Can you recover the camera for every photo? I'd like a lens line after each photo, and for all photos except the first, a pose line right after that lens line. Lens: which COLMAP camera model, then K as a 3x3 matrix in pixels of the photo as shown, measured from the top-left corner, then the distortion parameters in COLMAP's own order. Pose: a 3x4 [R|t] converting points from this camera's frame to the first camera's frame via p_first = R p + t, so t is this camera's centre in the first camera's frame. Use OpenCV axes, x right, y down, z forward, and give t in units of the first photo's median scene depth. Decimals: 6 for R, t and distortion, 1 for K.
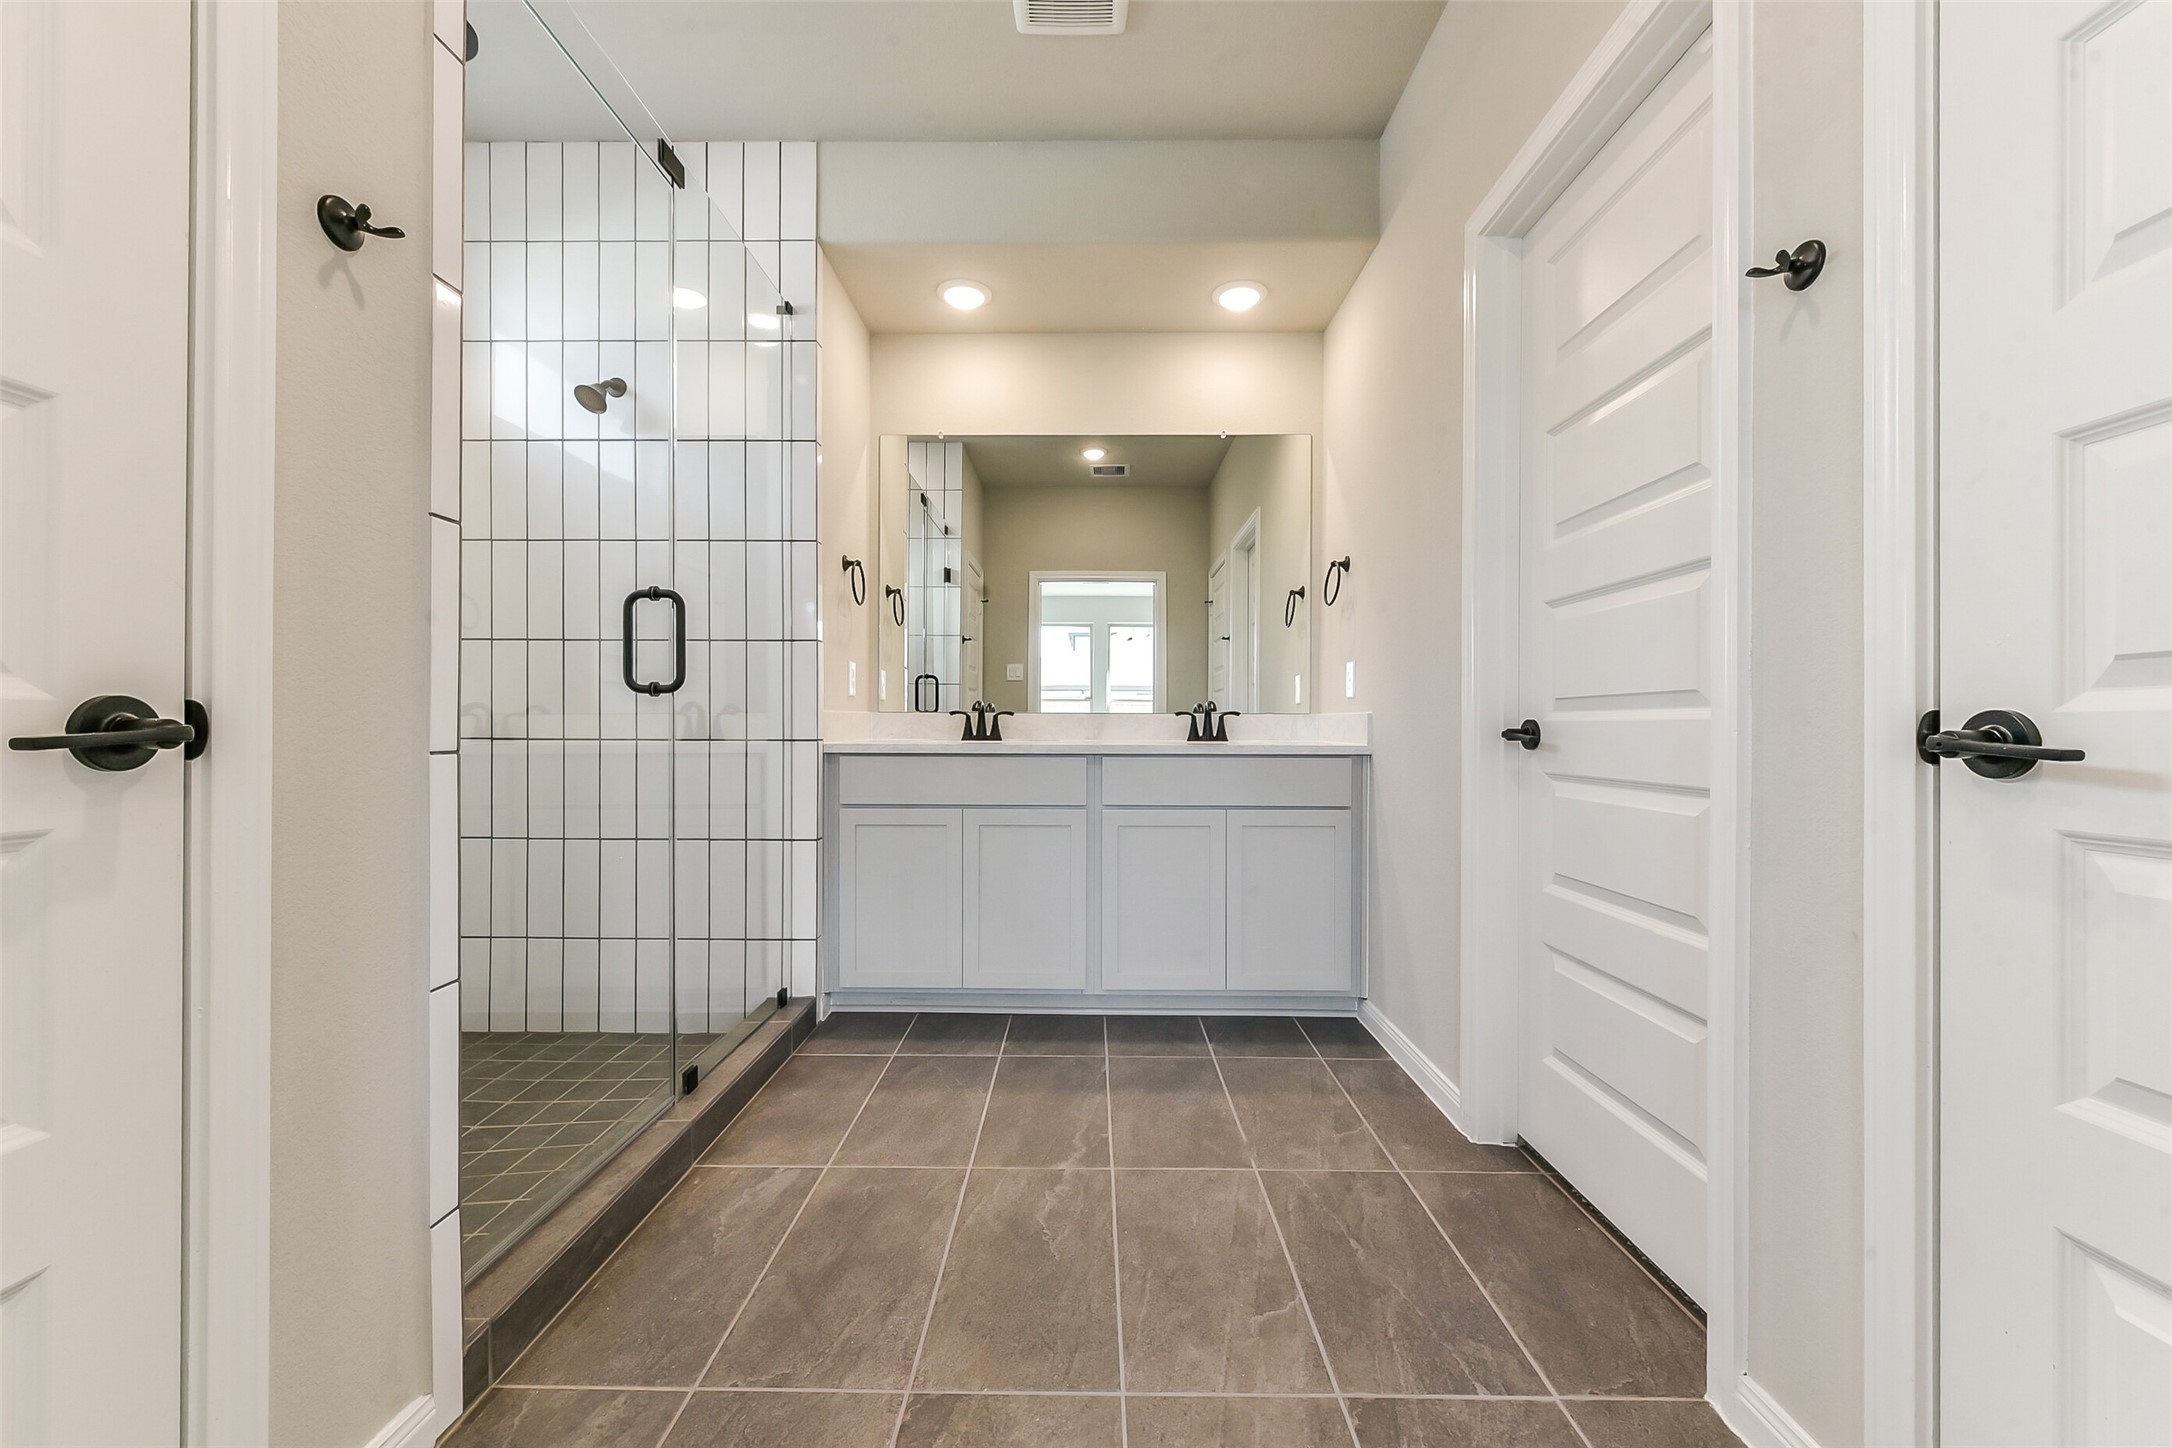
lens RADIAL K [[842.8, 0, 1104.0], [0, 842.8, 720.0], [0, 0, 1]] dist [0.005908, -0.001355]
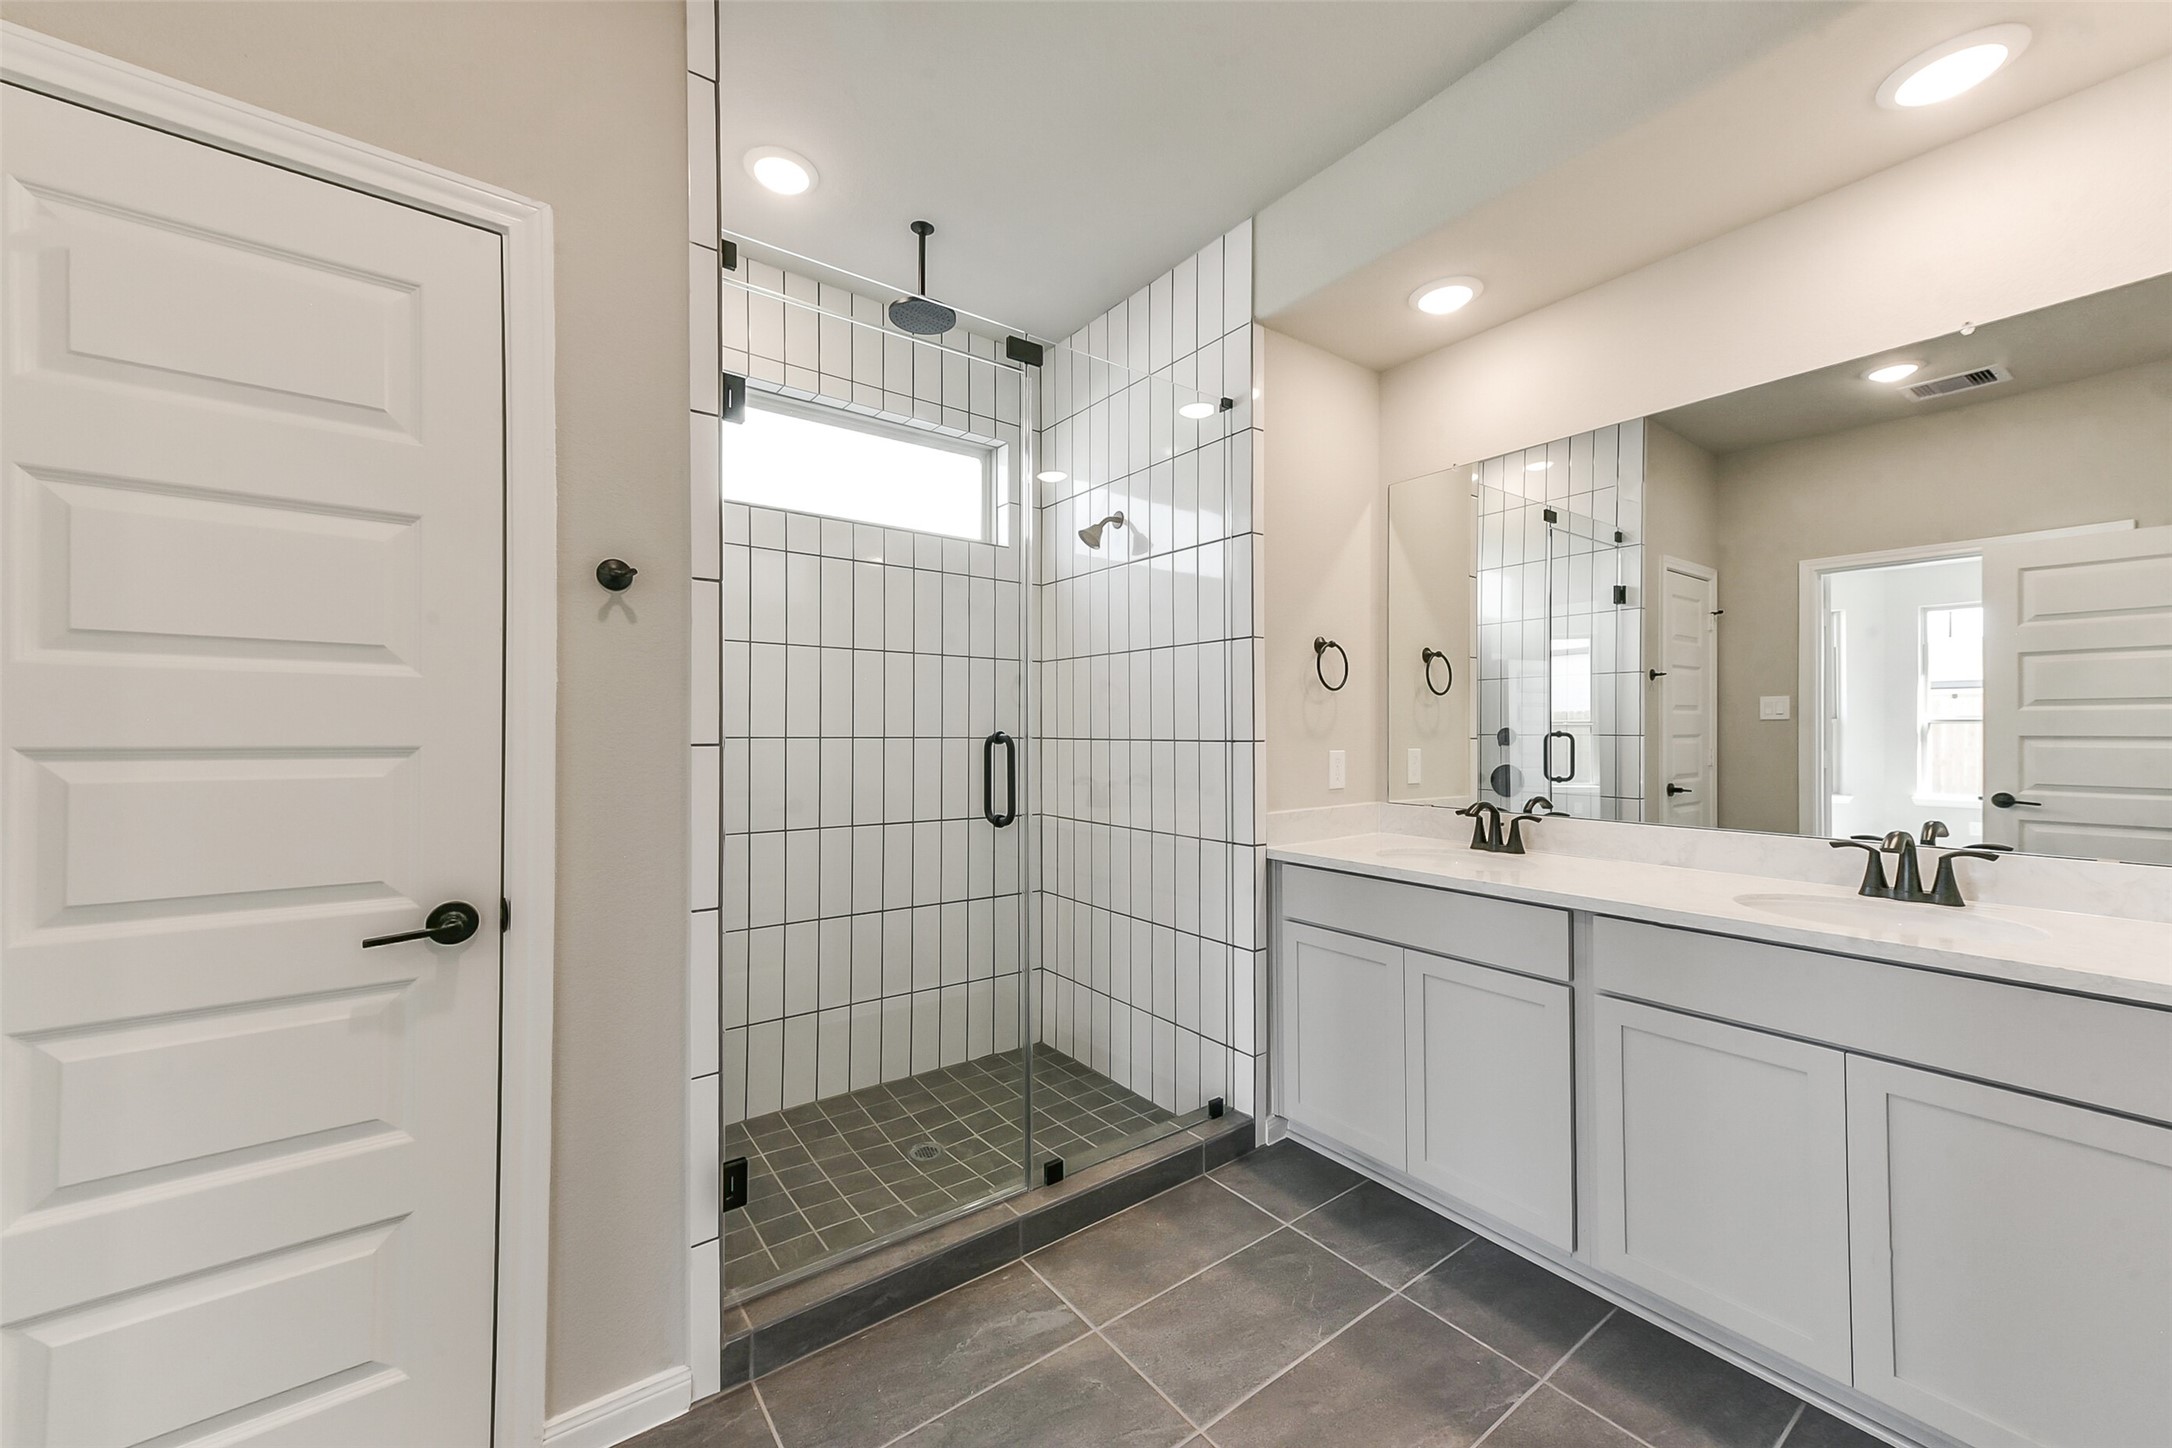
lens RADIAL K [[842.8, 0, 1099.5], [0, 842.8, 714.7], [0, 0, 1]] dist [0.005908, -0.001355]
pose [[0.593541, -0.006704, -0.804775, 0.331291], [0.004101, 0.999978, -0.005306, -0.124033], [0.804793, -0.000151, 0.593556, 0.309286]]
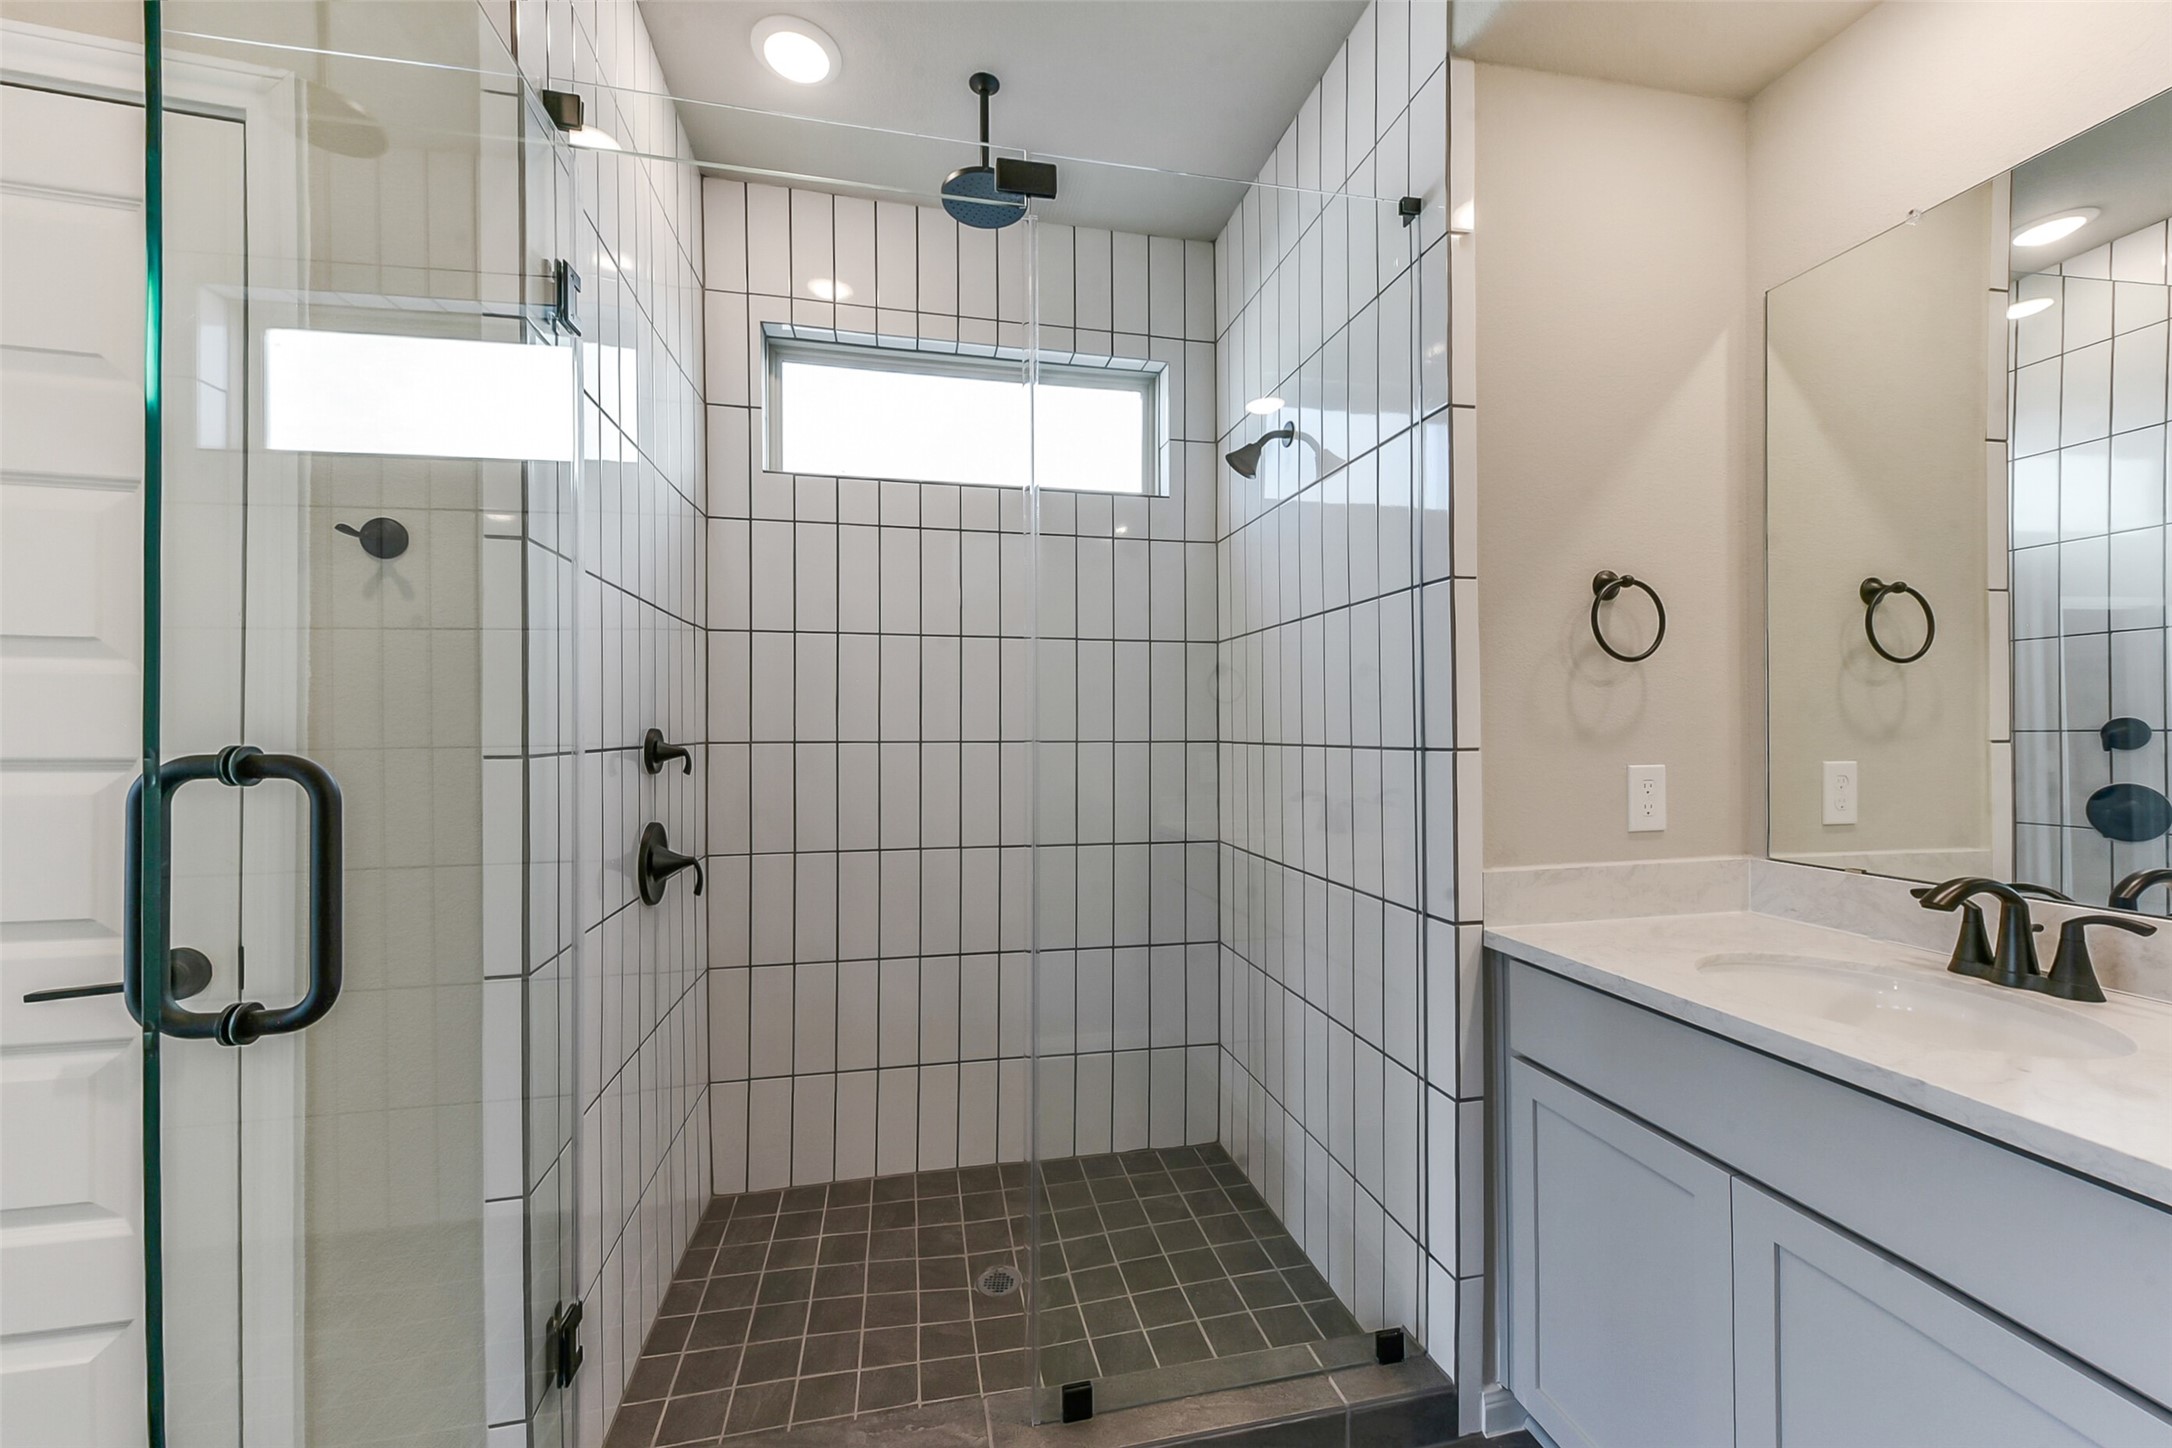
lens RADIAL K [[842.8, 0, 1089.6], [0, 842.8, 714.8], [0, 0, 1]] dist [0.005908, -0.001355]
pose [[0.180554, -0.011753, -0.983495, 0.180247], [0.014764, 0.999848, -0.009238, -0.119893], [0.983454, -0.012852, 0.180700, 0.683387]]
